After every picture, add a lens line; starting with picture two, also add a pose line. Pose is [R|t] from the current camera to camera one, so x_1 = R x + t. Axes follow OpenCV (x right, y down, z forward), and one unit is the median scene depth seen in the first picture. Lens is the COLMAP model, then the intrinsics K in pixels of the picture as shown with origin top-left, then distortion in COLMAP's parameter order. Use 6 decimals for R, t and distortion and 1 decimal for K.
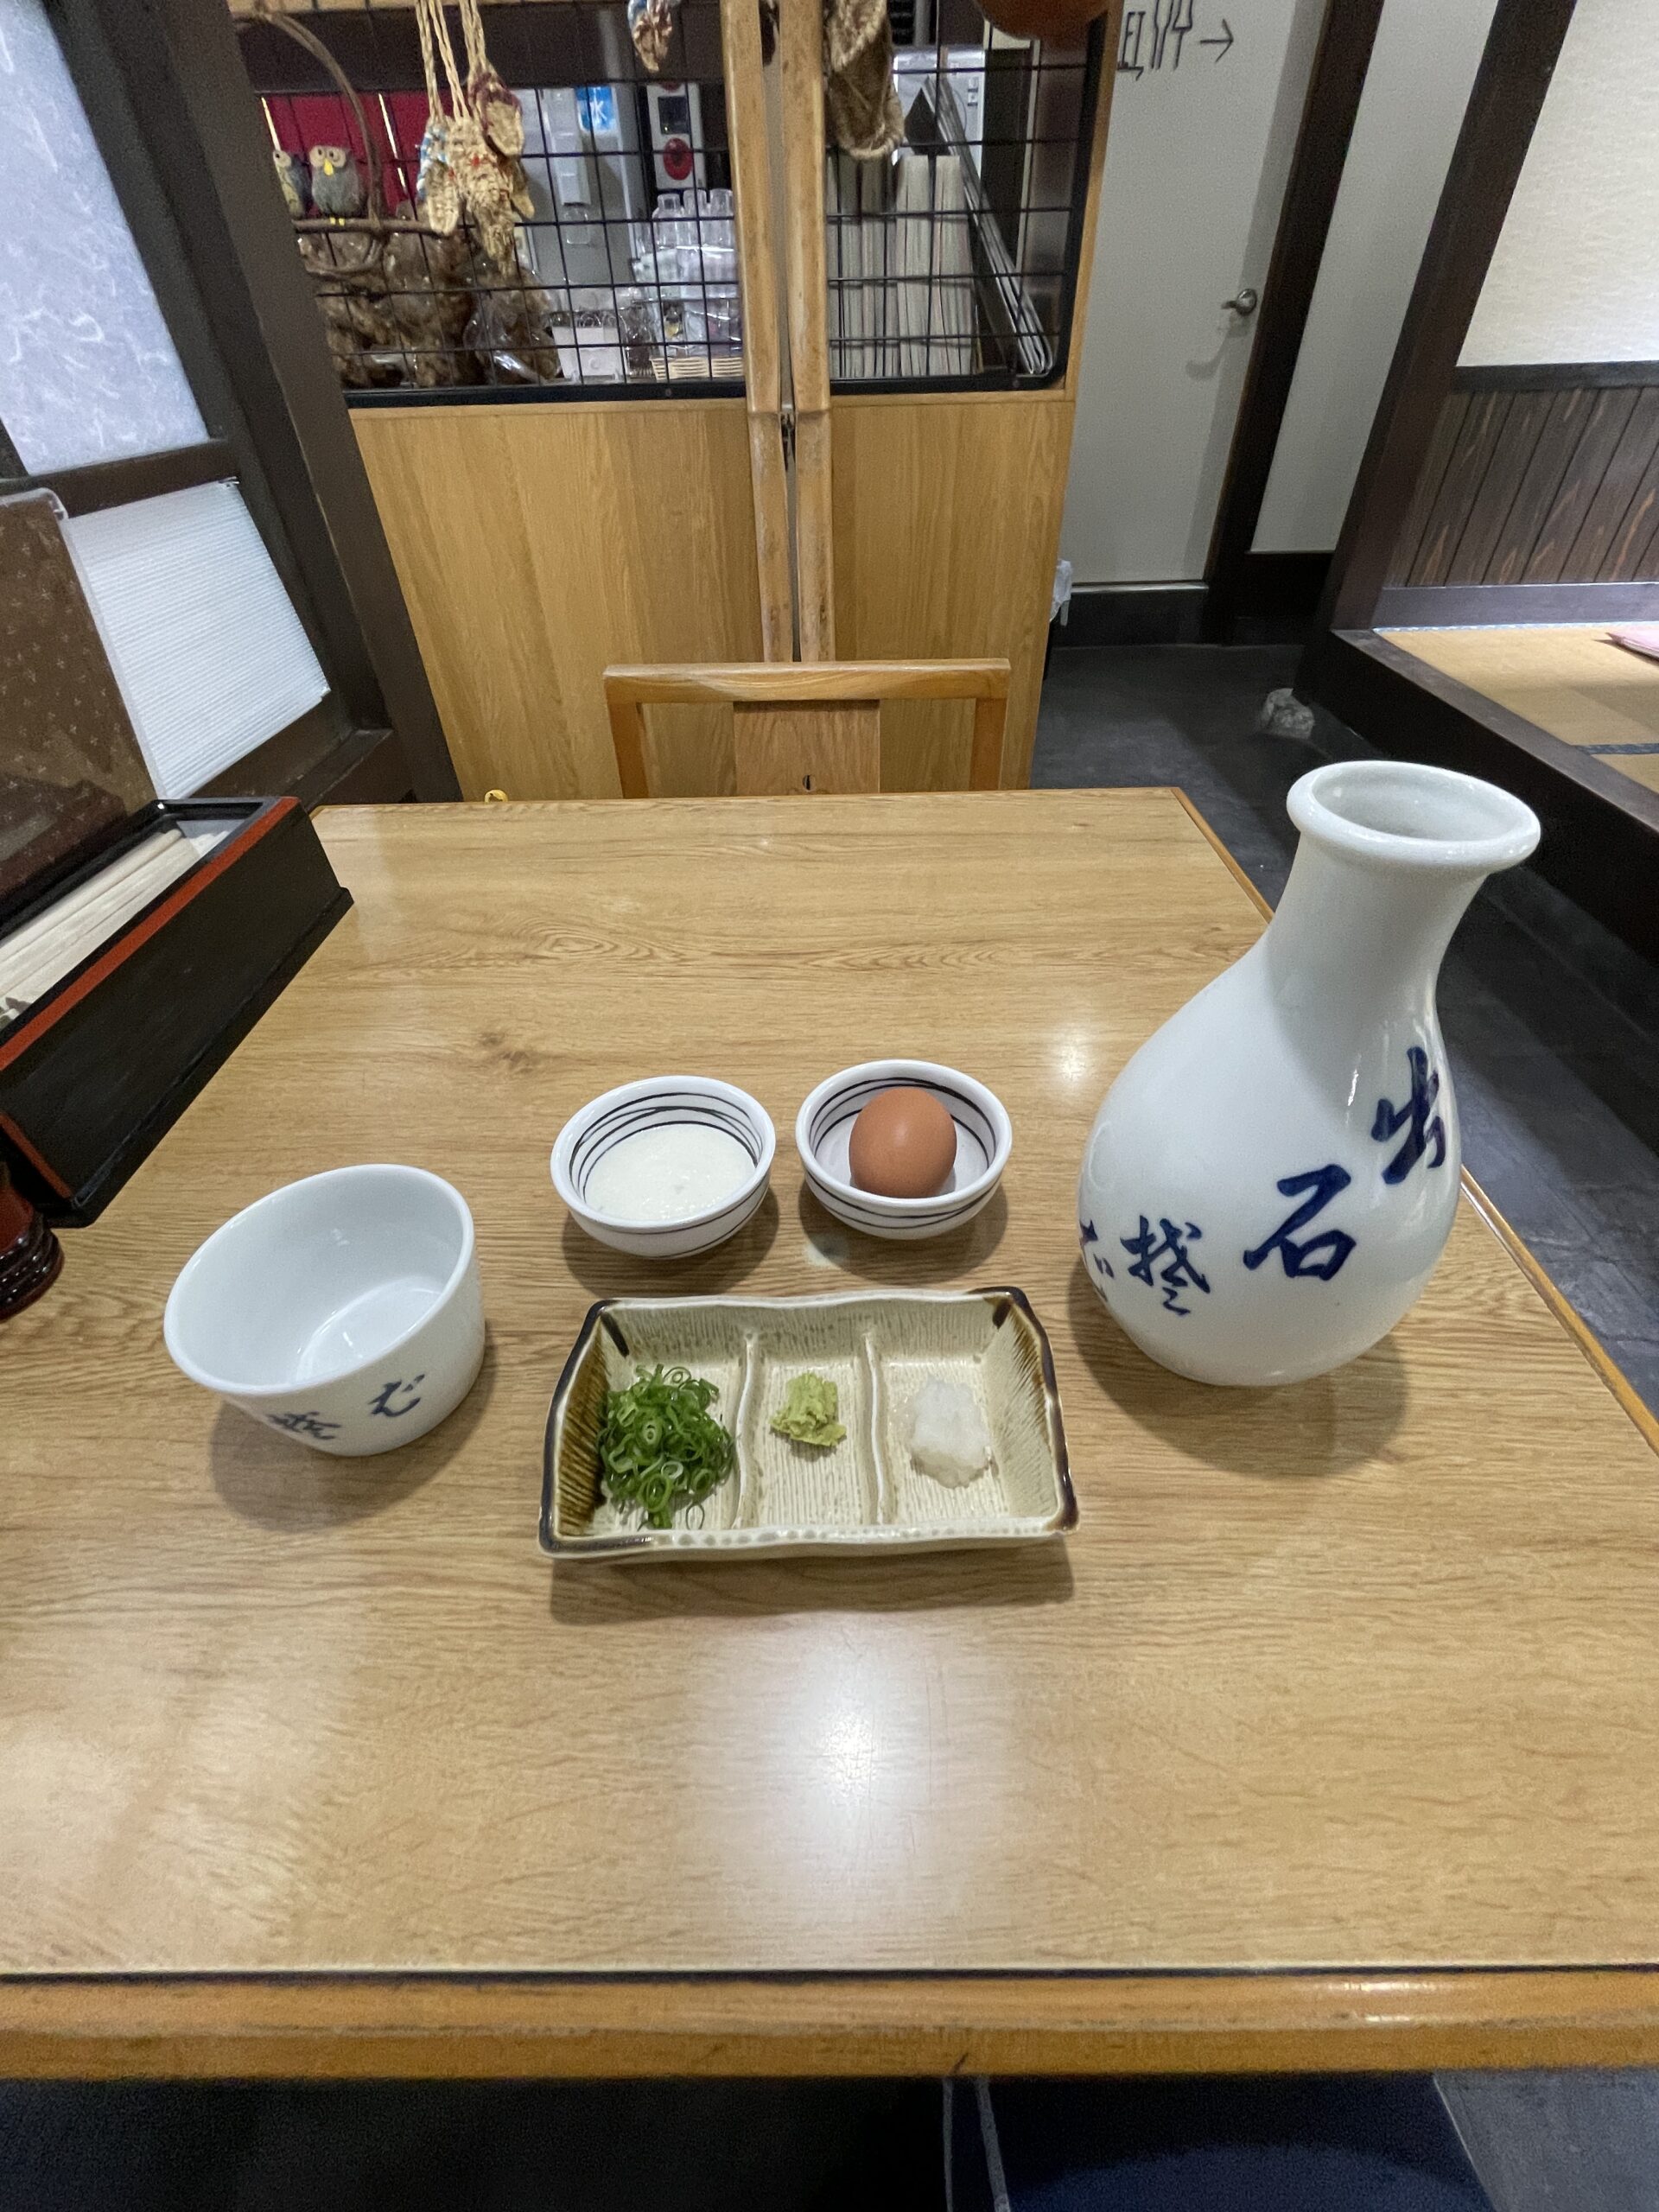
lens RADIAL K [[893.6, 0, 836.0], [0, 893.6, 1111.6], [0, 0, 1]] dist [-0.003496, 0.000408]
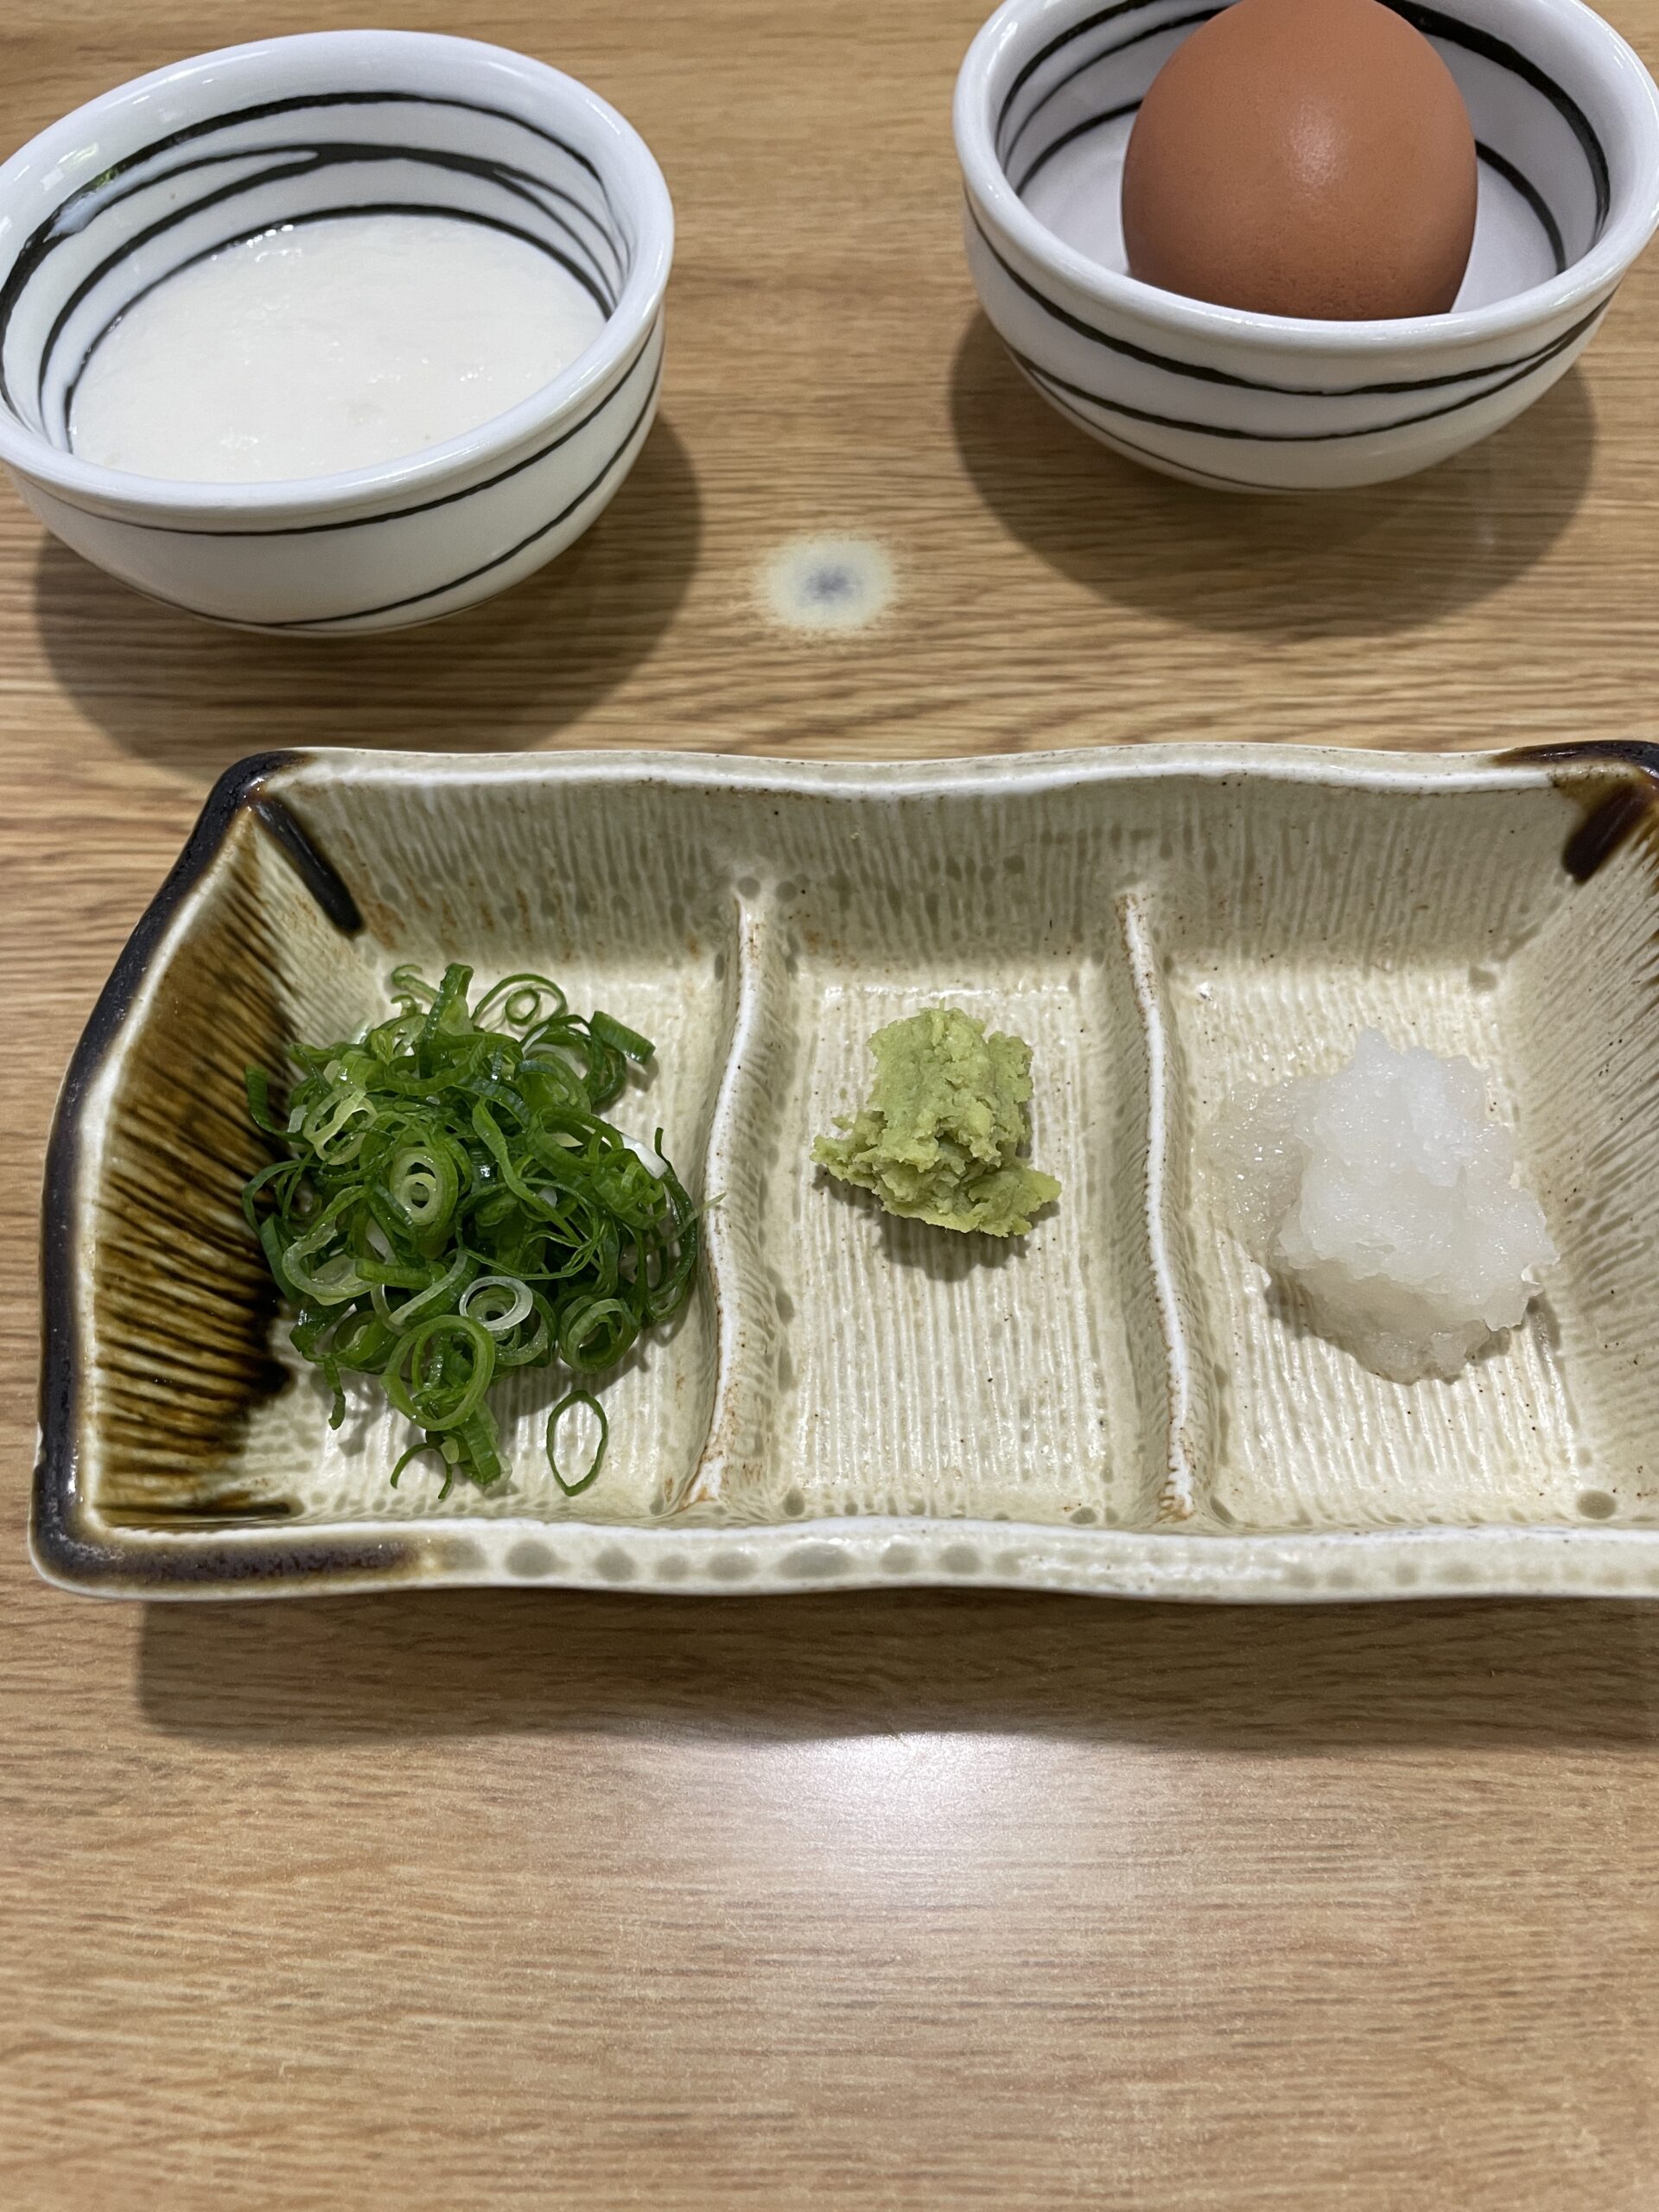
lens RADIAL K [[1721.2, 0, 852.7], [0, 1721.2, 1096.0], [0, 0, 1]] dist [0.052634, -0.092475]
pose [[0.999947, -0.001488, -0.010204, 0.003676], [0.004901, 0.939231, 0.343250, 0.069590], [0.009073, -0.343282, 0.939189, 0.205859]]
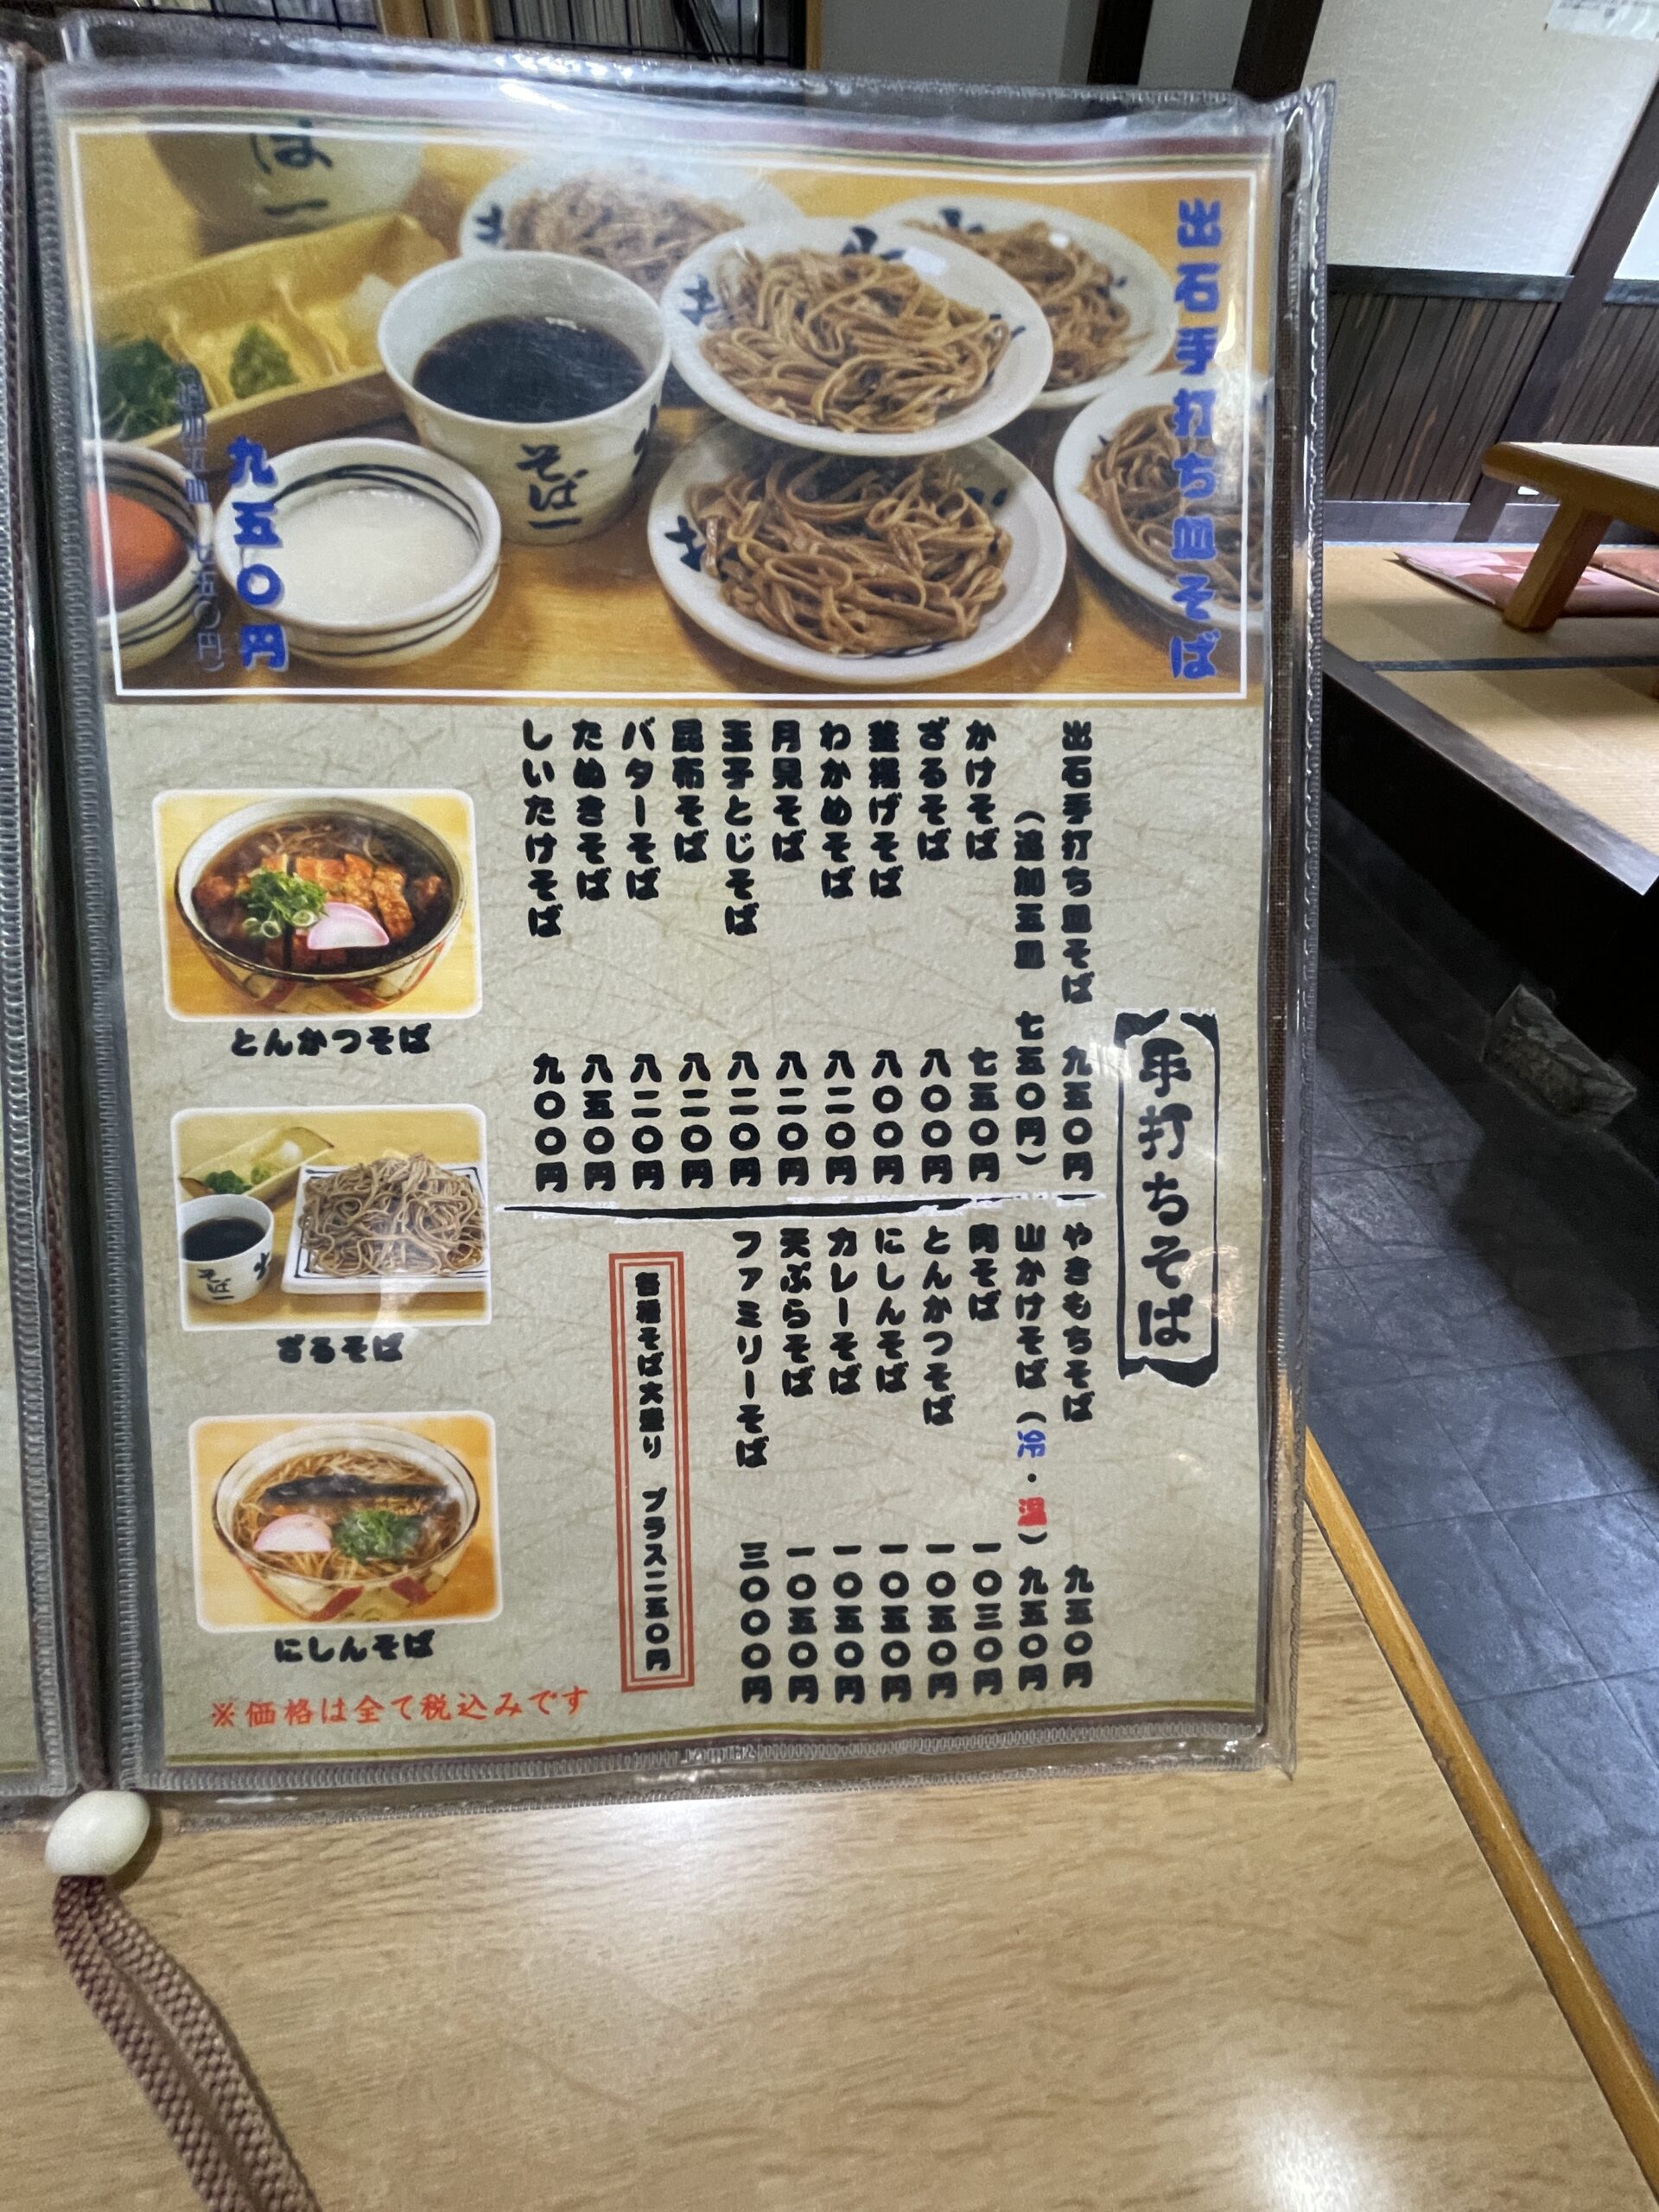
lens RADIAL K [[893.6, 0, 832.8], [0, 893.6, 1110.7], [0, 0, 1]] dist [-0.003496, 0.000408]
pose [[0.988845, -0.053594, 0.138975, 0.205269], [0.043464, 0.996241, 0.074926, -0.010869], [-0.142468, -0.068050, 0.987457, 0.148715]]
